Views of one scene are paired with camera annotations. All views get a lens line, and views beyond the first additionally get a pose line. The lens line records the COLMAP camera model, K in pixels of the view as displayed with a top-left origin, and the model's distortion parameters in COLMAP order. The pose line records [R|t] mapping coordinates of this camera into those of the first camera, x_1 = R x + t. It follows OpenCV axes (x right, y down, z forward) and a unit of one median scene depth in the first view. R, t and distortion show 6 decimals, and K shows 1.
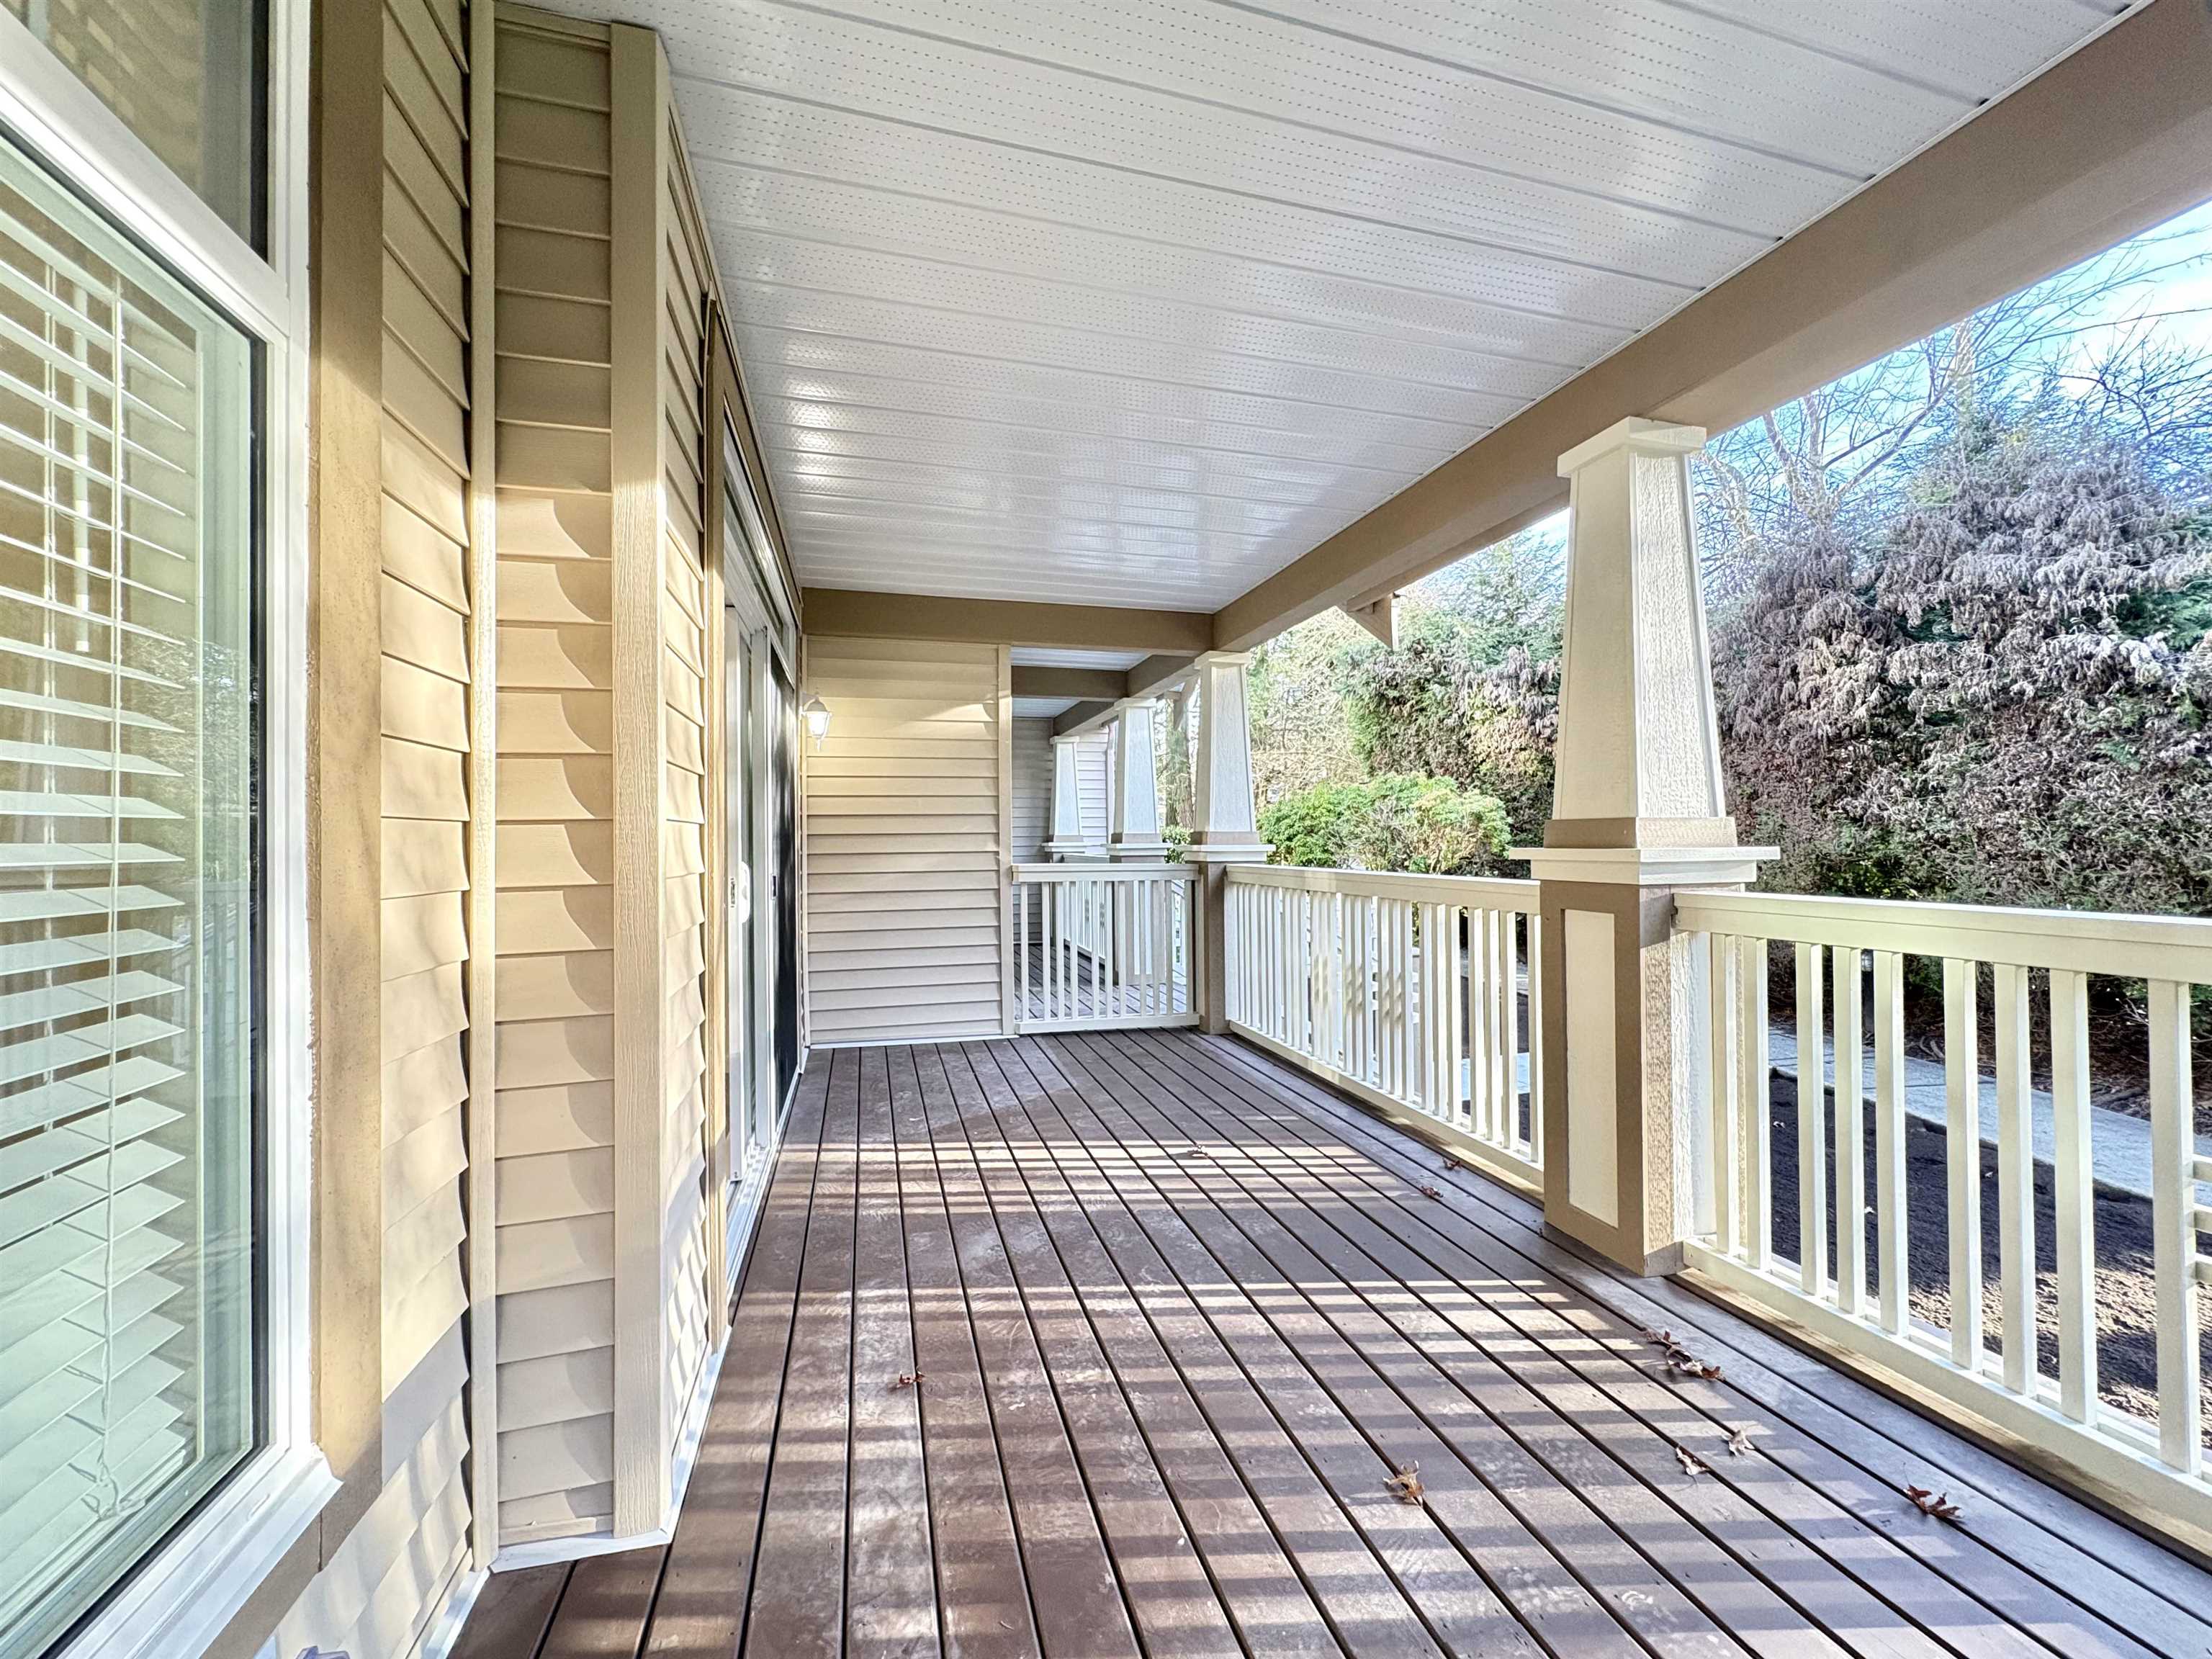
lens RADIAL K [[879.4, 0, 1108.4], [0, 879.4, 830.4], [0, 0, 1]] dist [-0.001360, 0.000544]
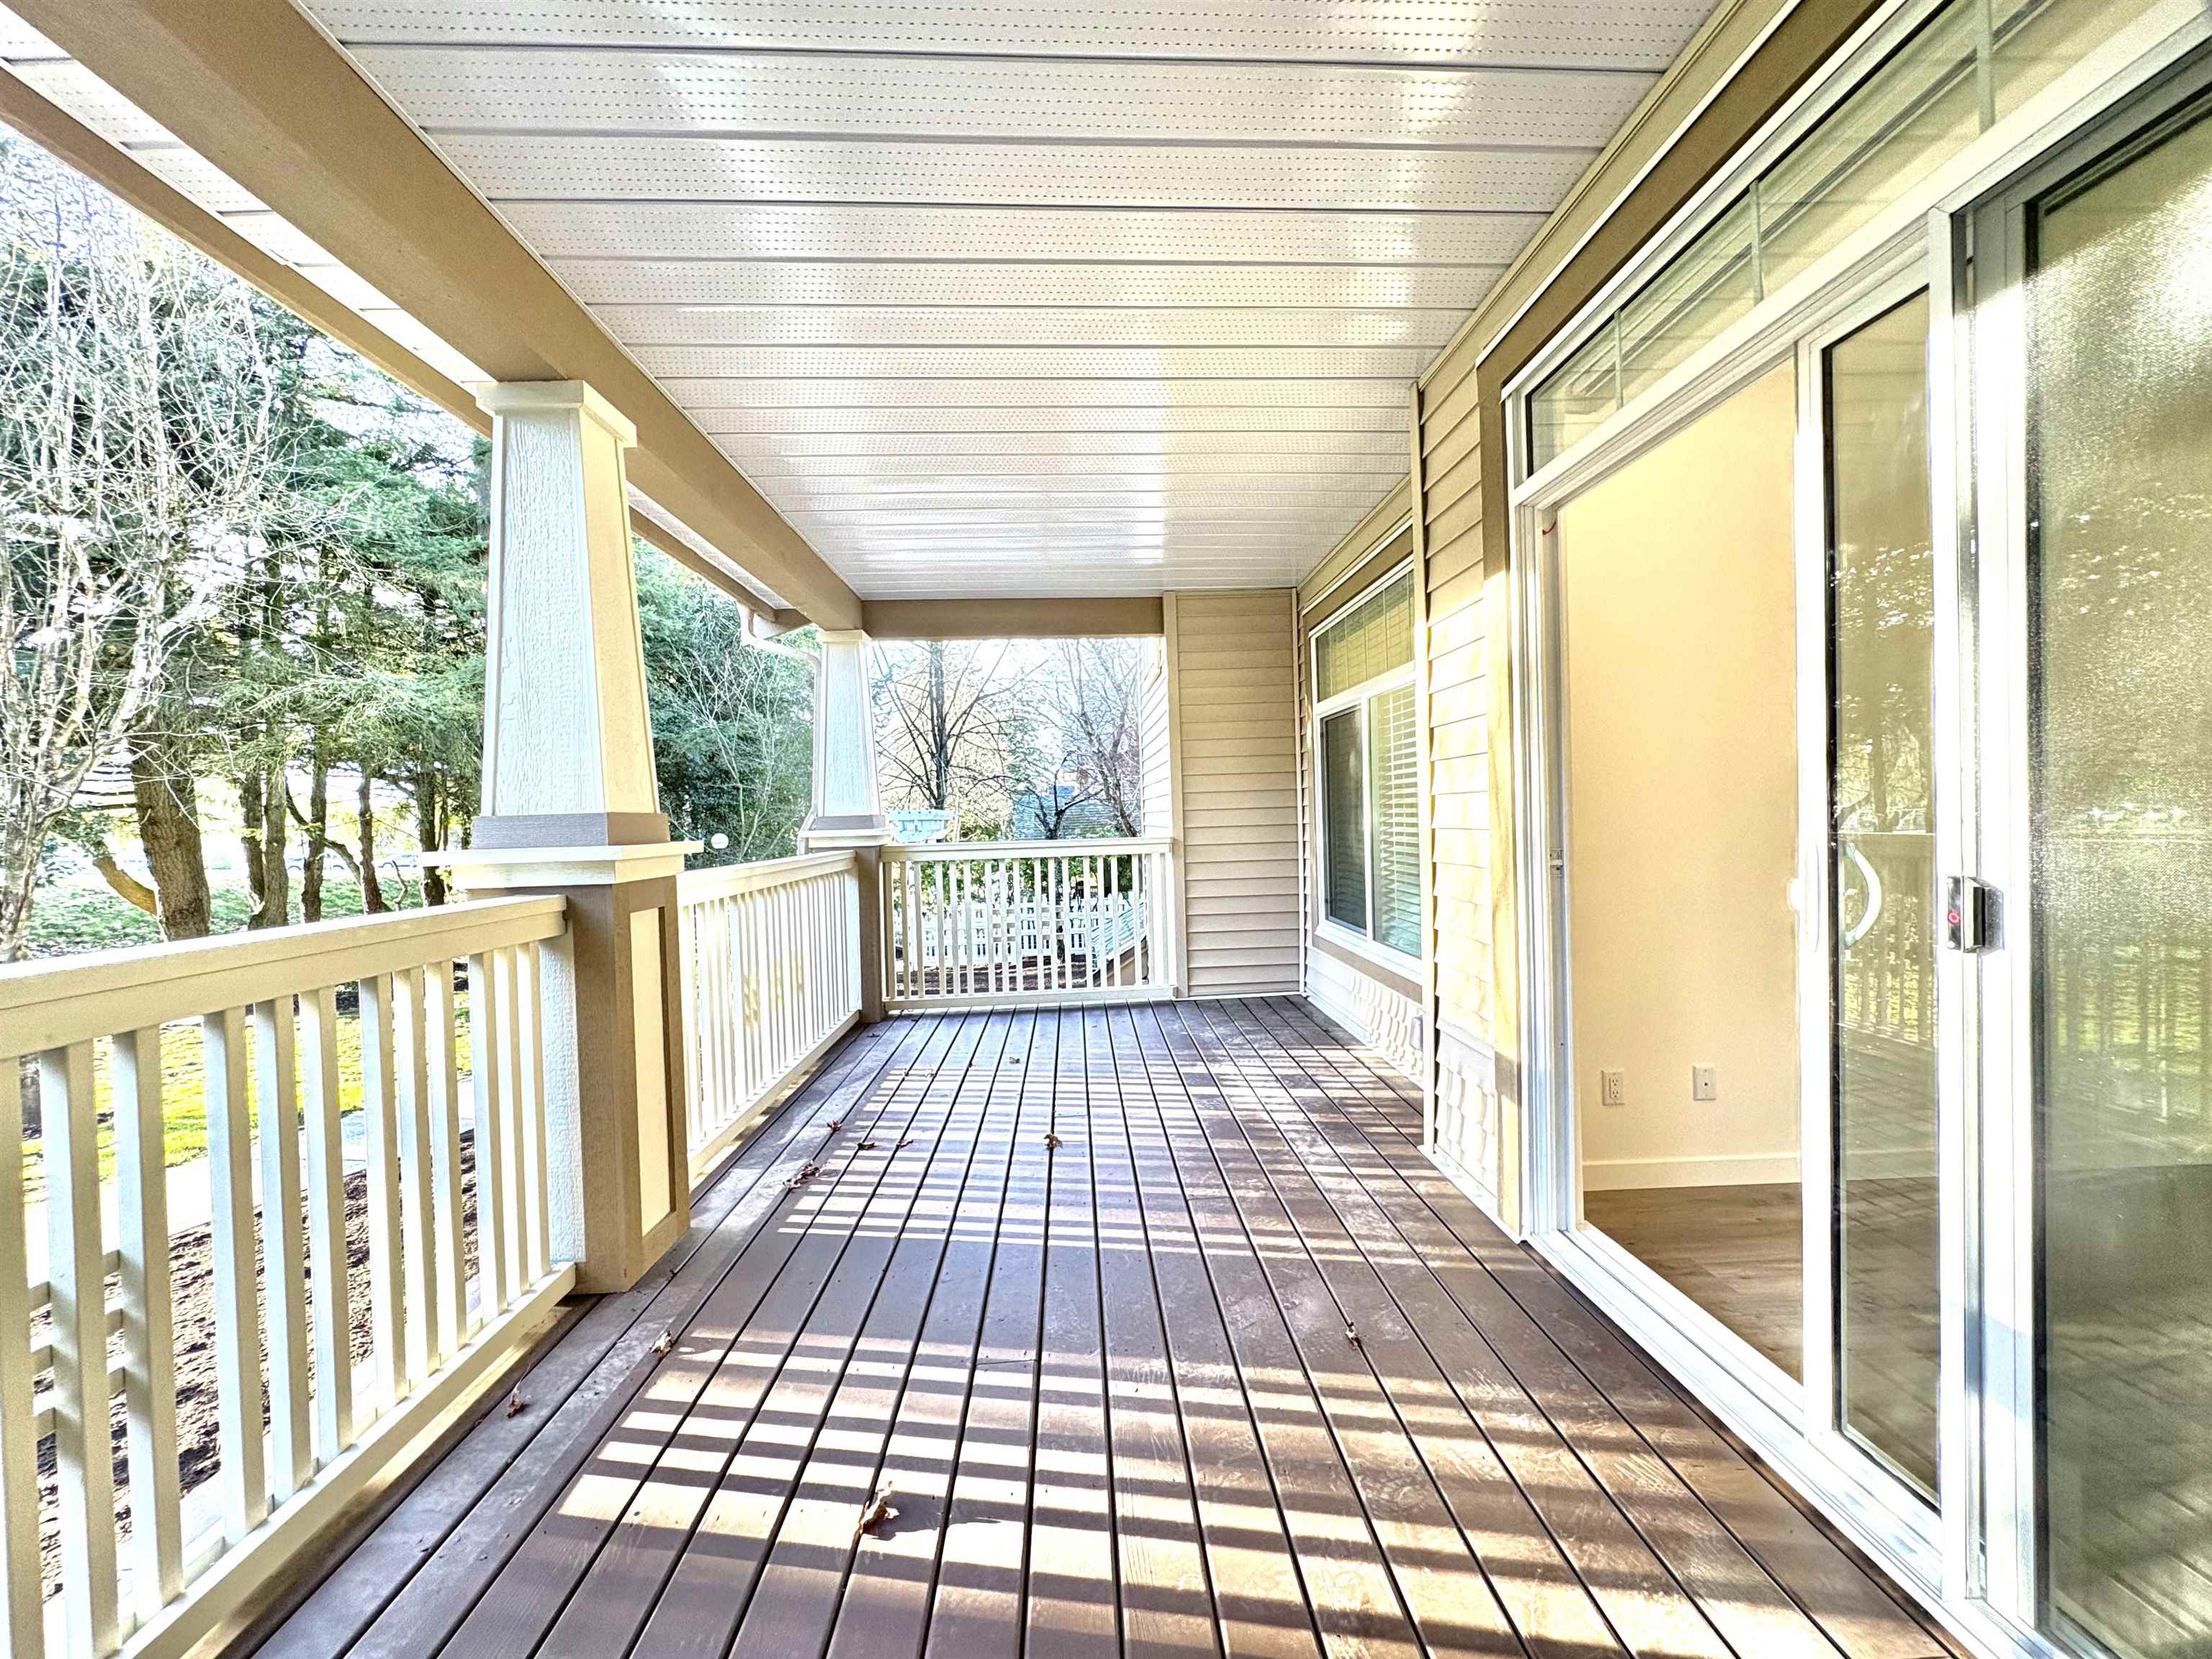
lens RADIAL K [[879.4, 0, 1108.4], [0, 879.4, 830.4], [0, 0, 1]] dist [-0.001360, 0.000544]
pose [[-0.973657, 0.033065, 0.225607, -0.135893], [0.034319, 0.999410, 0.001639, 0.017892], [-0.225420, 0.009338, -0.974217, 1.527269]]
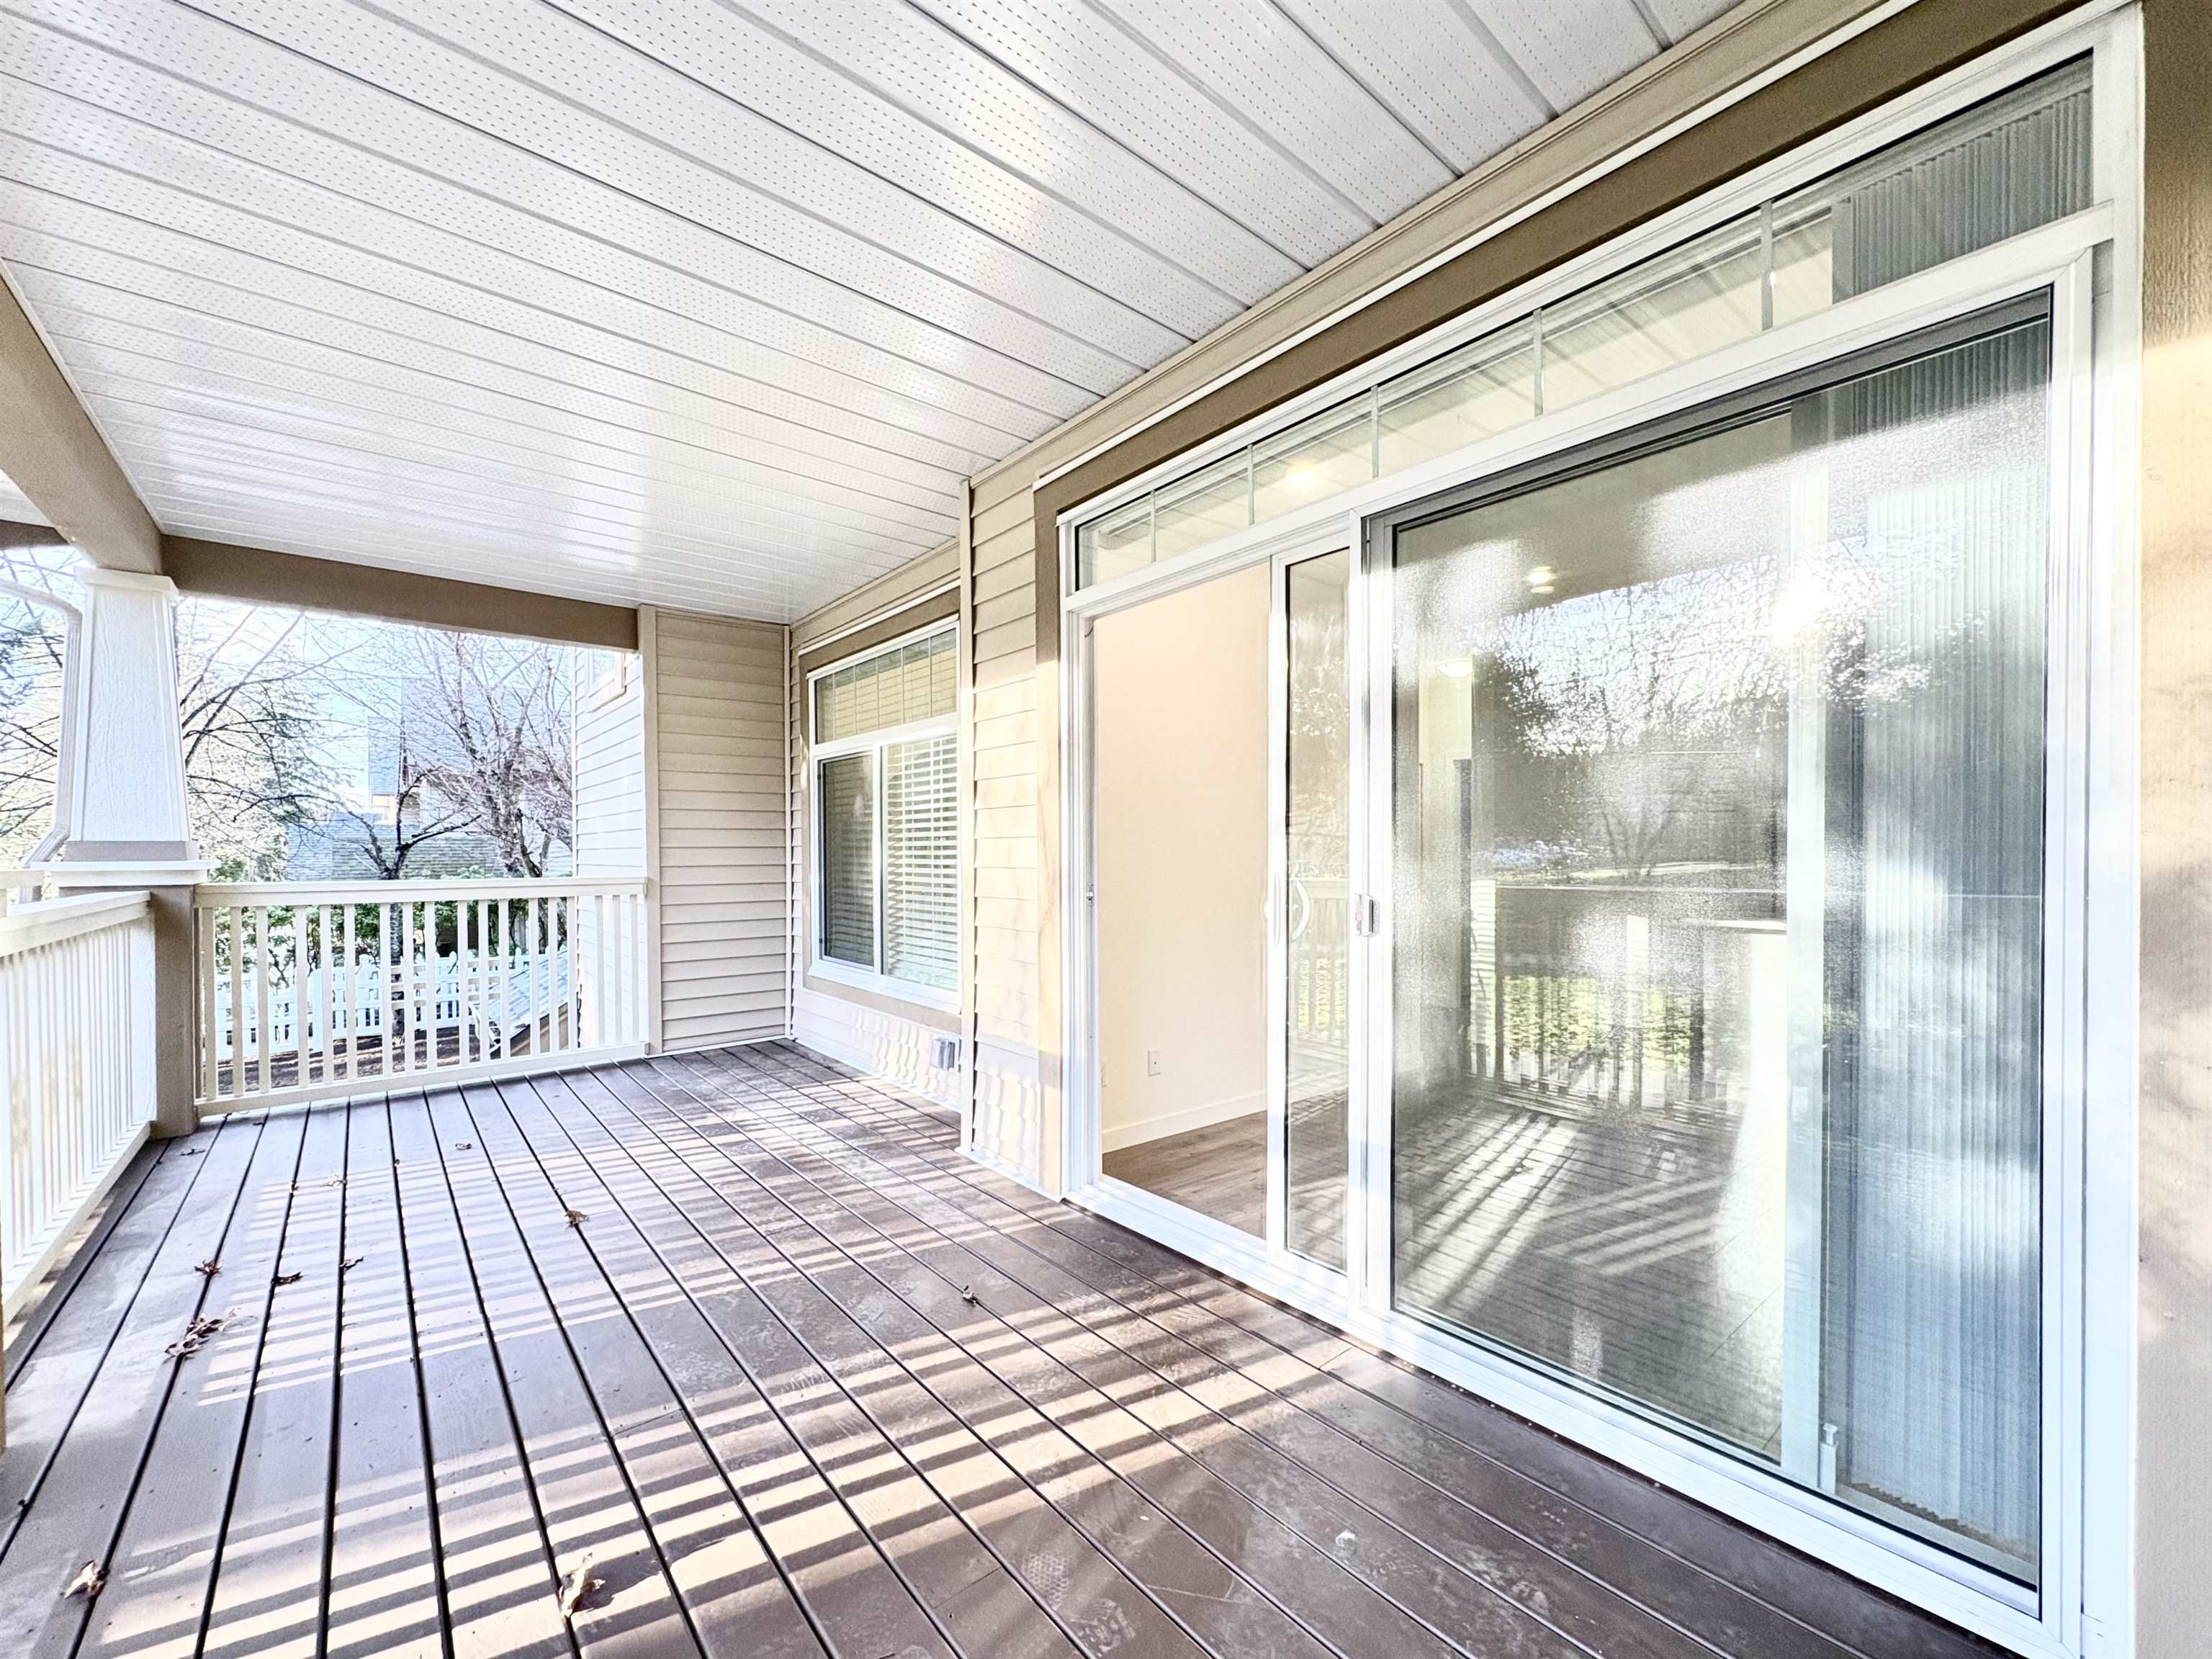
lens RADIAL K [[905.6, 0, 1111.5], [0, 905.6, 862.7], [0, 0, 1]] dist [-0.001509, 0.000283]
pose [[-0.911157, 0.017496, -0.411687, 0.048474], [0.017478, 0.999840, 0.003809, 0.021725], [0.411688, -0.003724, -0.911317, 1.623066]]
